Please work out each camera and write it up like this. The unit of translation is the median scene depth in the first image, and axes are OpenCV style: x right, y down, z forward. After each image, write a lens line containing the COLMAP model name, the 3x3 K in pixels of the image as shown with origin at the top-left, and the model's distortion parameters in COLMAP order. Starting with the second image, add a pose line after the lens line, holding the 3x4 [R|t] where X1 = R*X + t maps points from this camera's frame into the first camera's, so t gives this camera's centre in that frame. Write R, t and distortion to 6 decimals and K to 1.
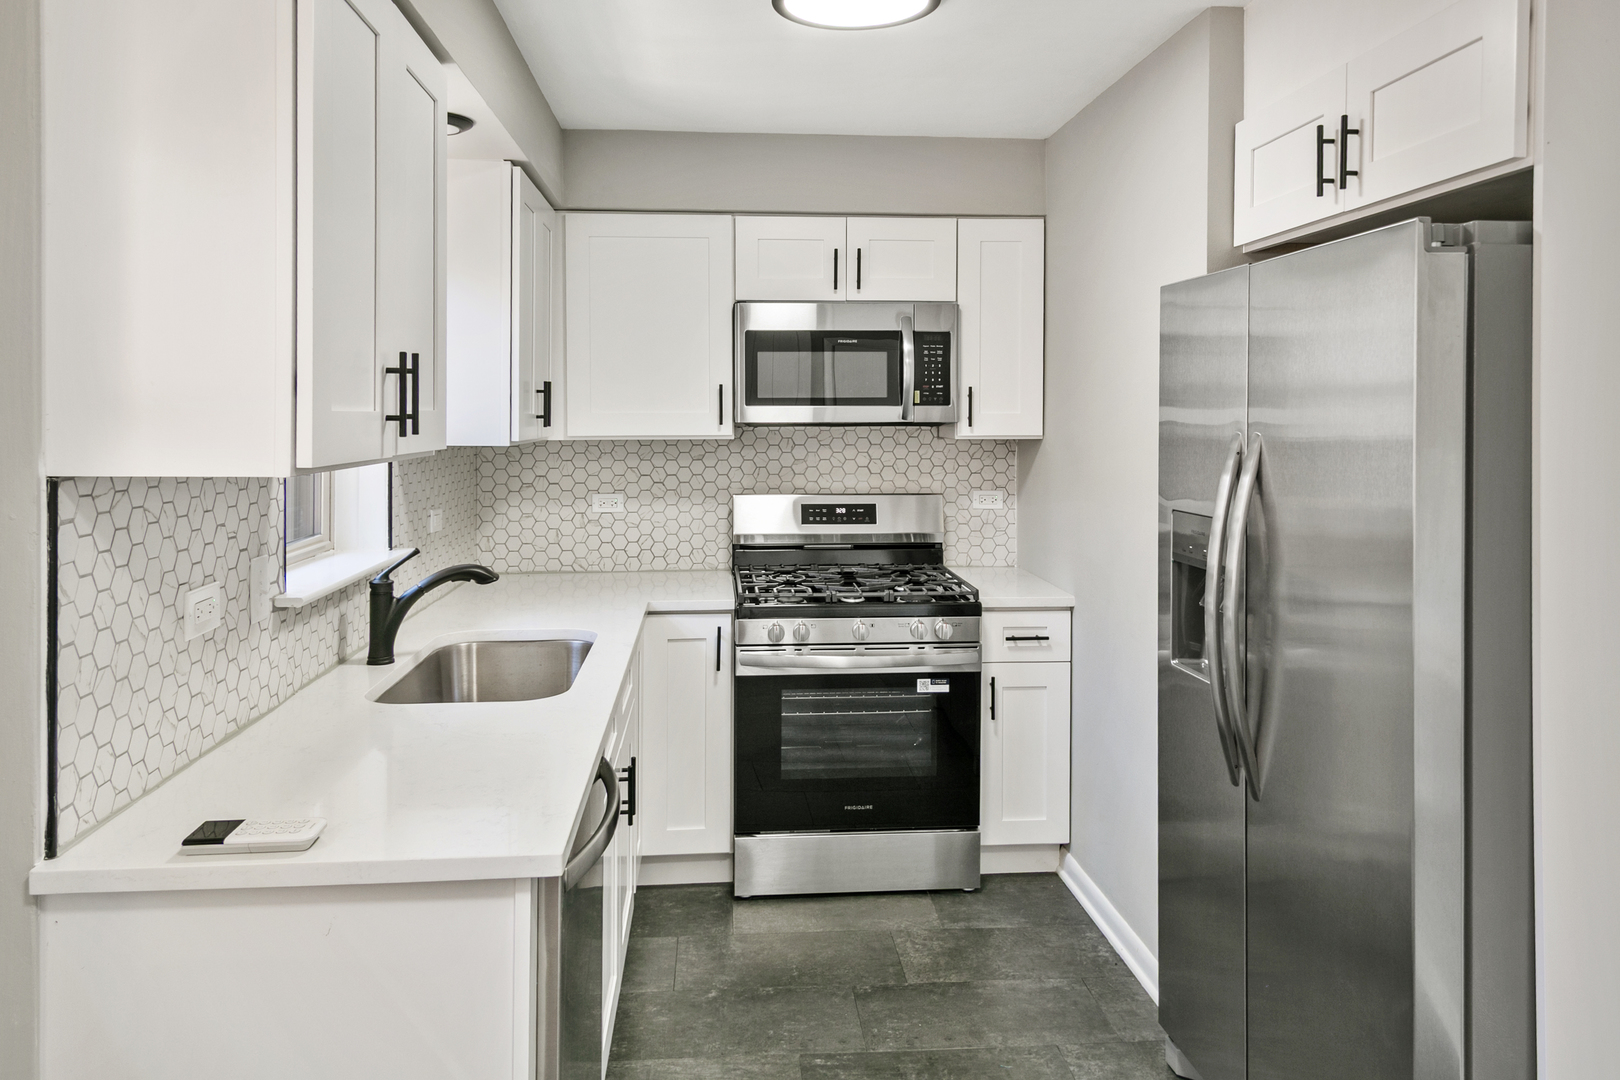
lens RADIAL K [[1091.2, 0, 810.0], [0, 1091.2, 540.0], [0, 0, 1]] dist [-0.001664, -0.000375]
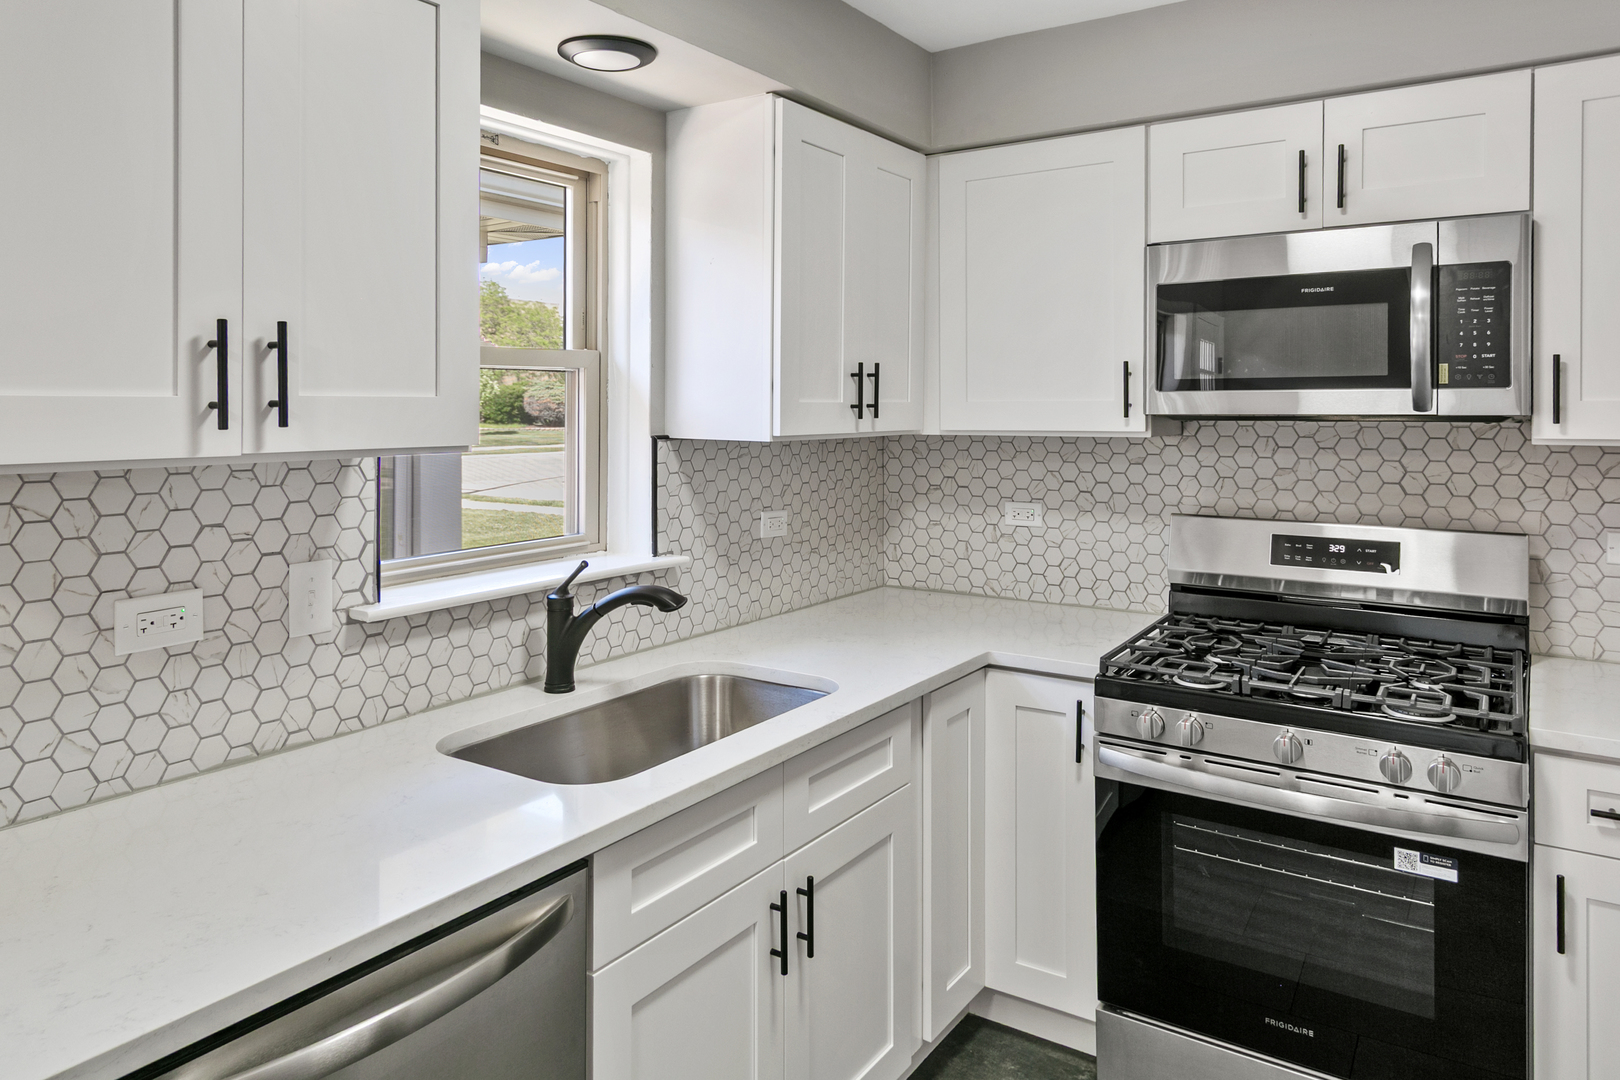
lens RADIAL K [[1071.7, 0, 808.7], [0, 1071.7, 471.2], [0, 0, 1]] dist [0.004364, -0.002953]
pose [[0.776137, 0.038545, -0.629385, 0.198839], [-0.071597, 0.997062, -0.027229, -0.035323], [0.626486, 0.066195, 0.776617, 0.316091]]
